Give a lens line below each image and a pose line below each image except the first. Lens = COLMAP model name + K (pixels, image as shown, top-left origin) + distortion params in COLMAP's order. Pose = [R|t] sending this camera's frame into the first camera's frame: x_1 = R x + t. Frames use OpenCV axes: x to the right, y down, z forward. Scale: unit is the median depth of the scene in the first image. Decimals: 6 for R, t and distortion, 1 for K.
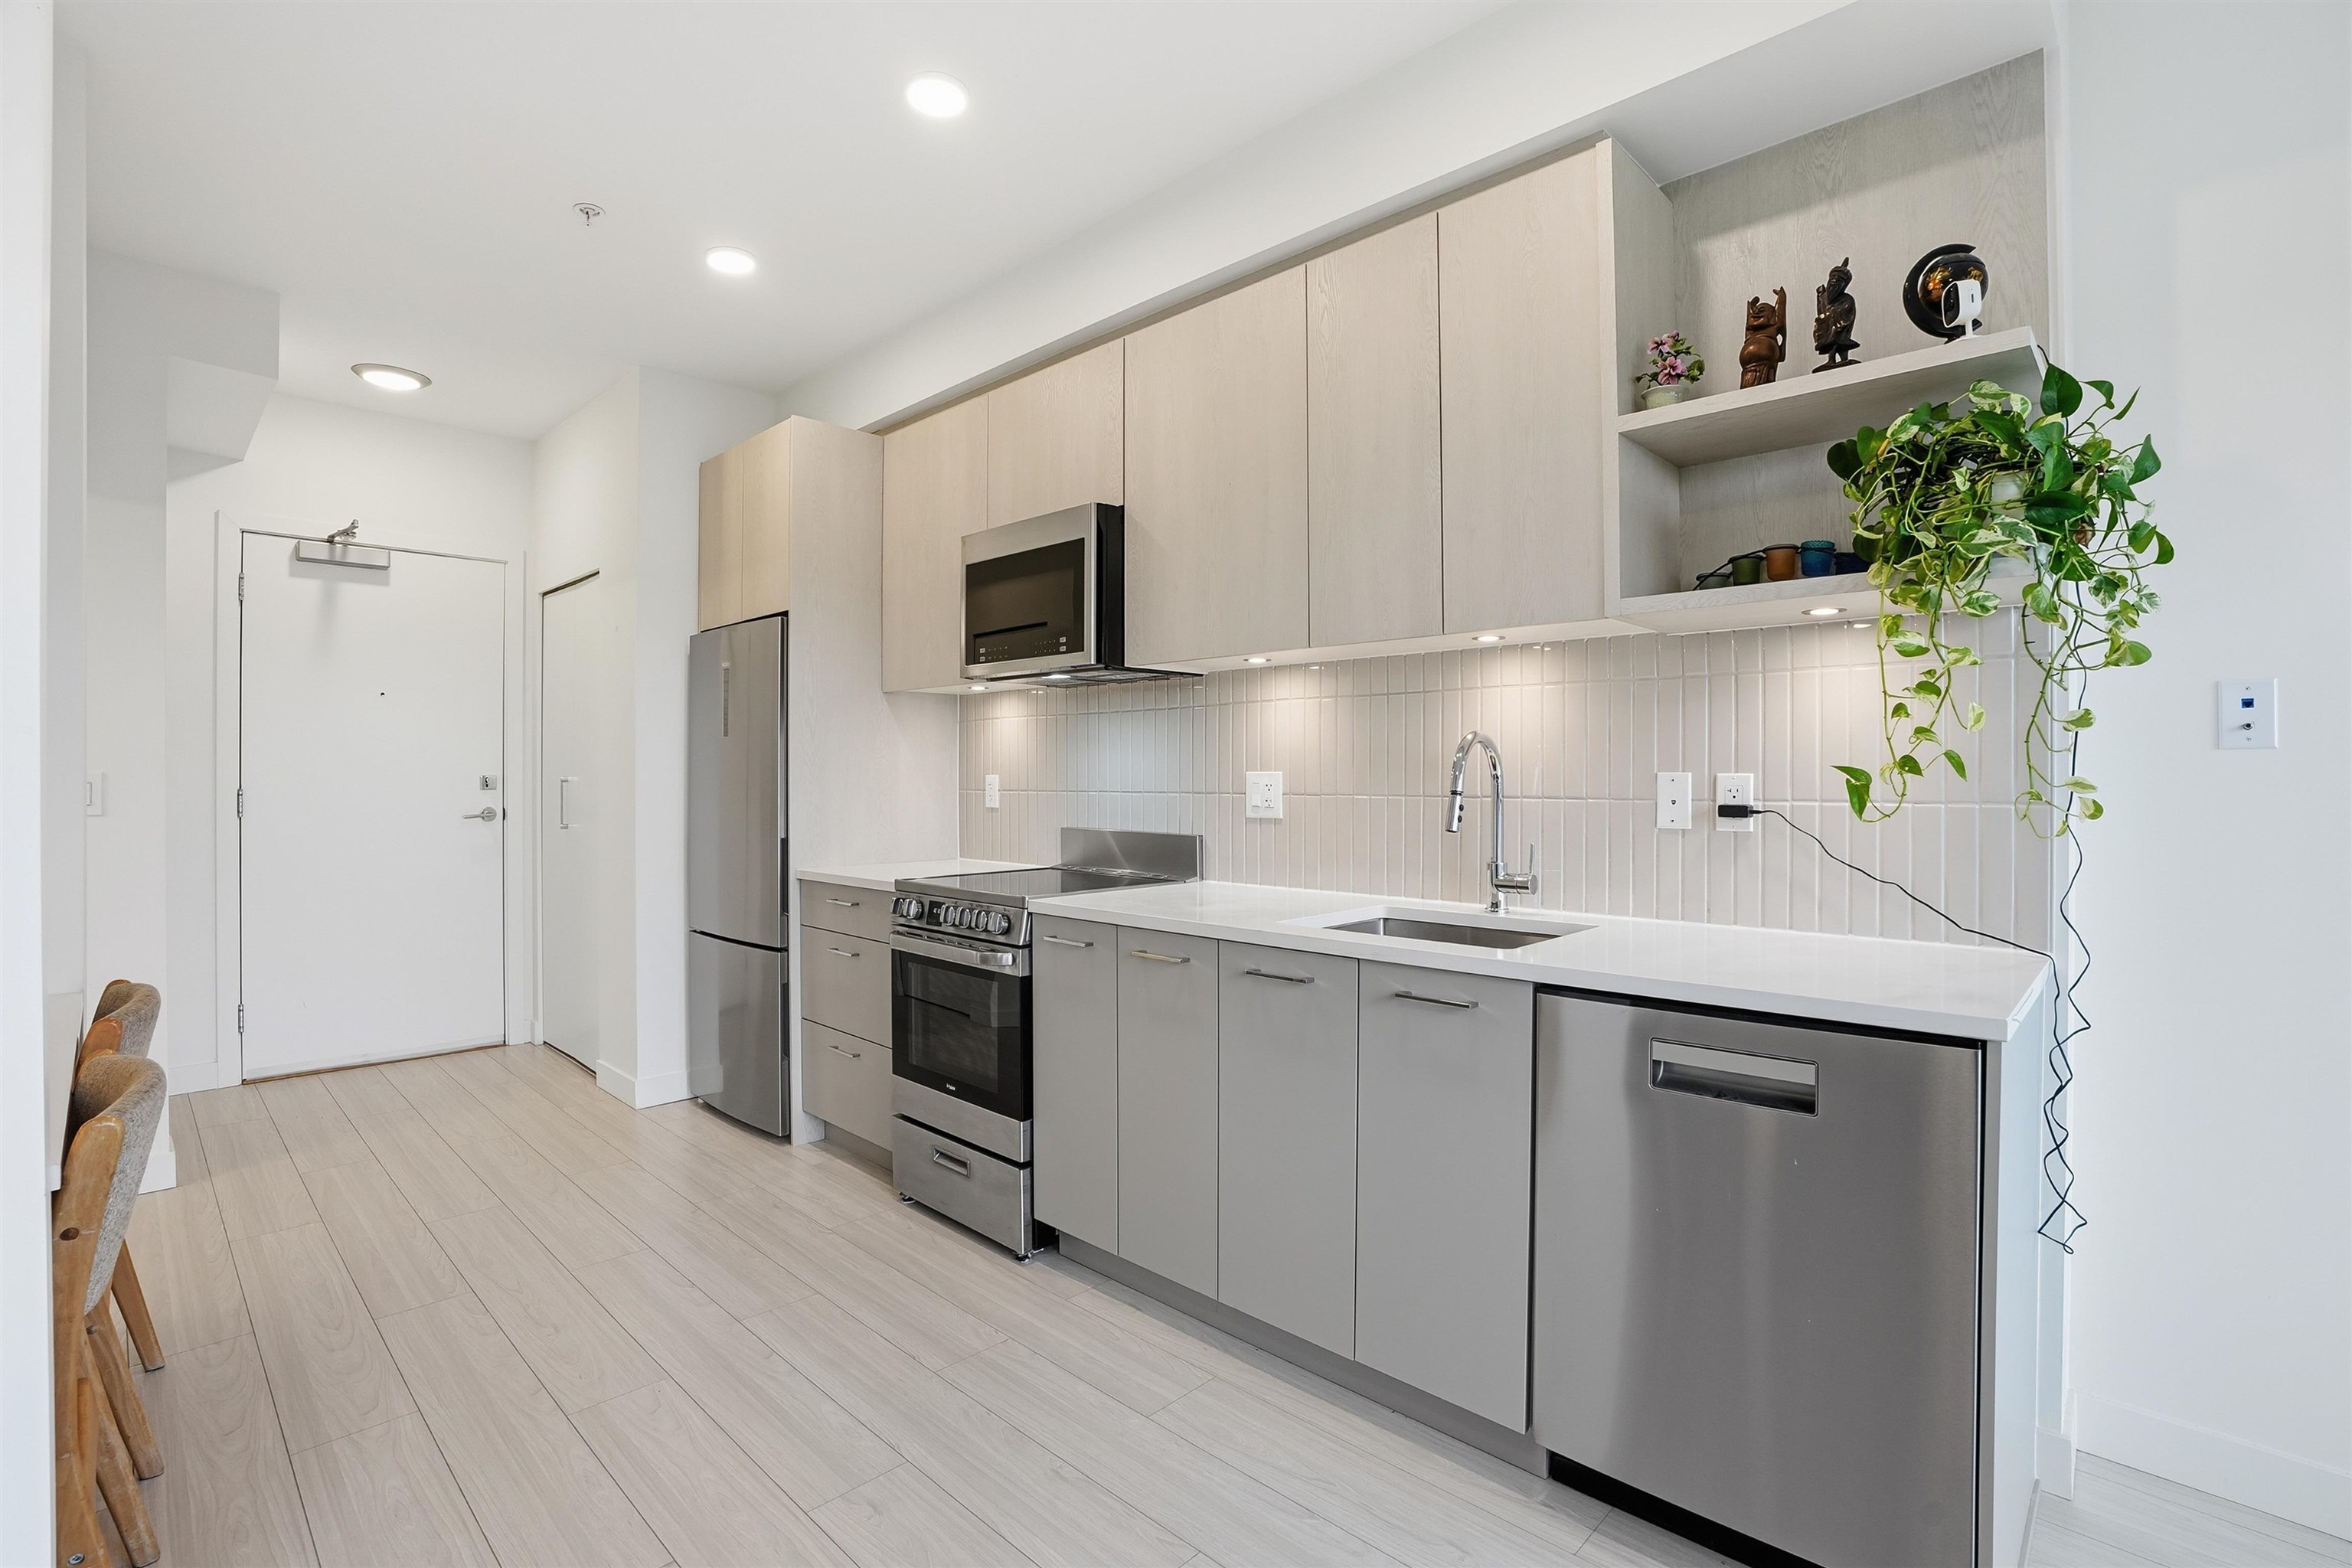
lens RADIAL K [[1071.0, 0, 1178.5], [0, 1071.0, 780.2], [0, 0, 1]] dist [-0.072871, 0.022409]
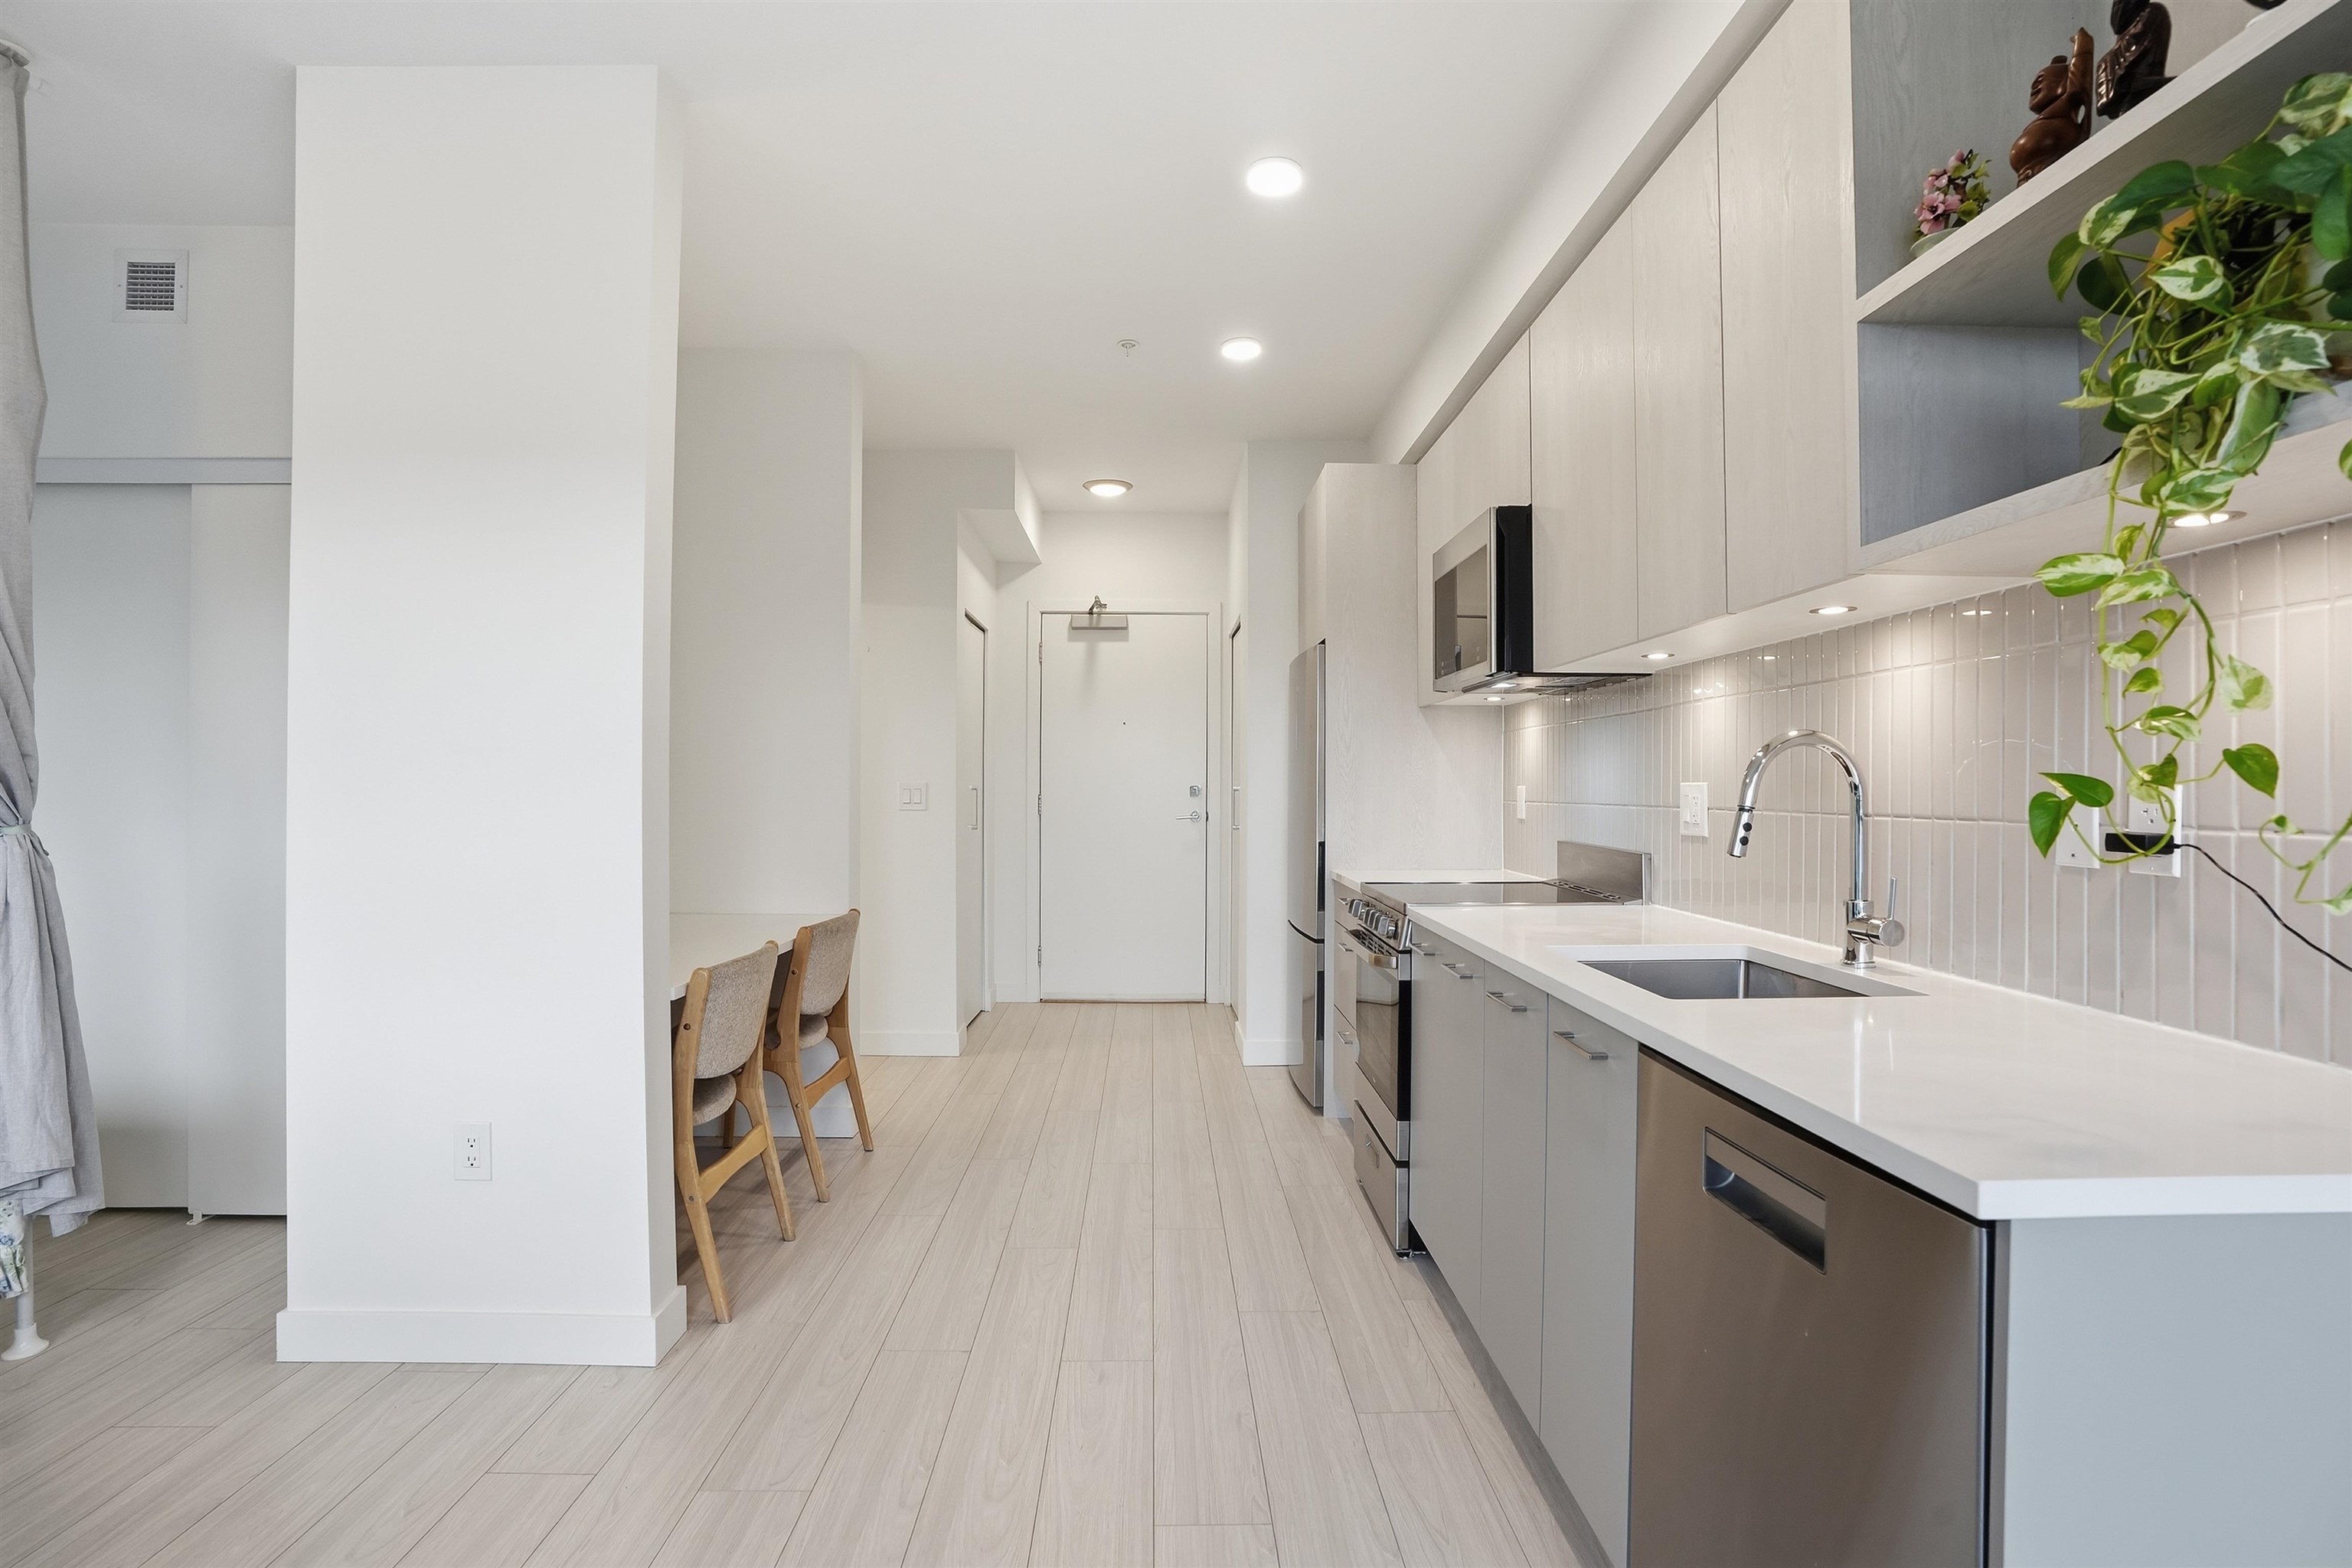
lens RADIAL K [[1090.5, 0, 1176.0], [0, 1090.5, 784.0], [0, 0, 1]] dist [-0.061941, 0.024523]
pose [[0.705674, 0.001058, -0.708536, 0.440203], [-0.005932, 0.999973, -0.004416, -0.000413], [0.708512, 0.007319, 0.705661, 0.100600]]
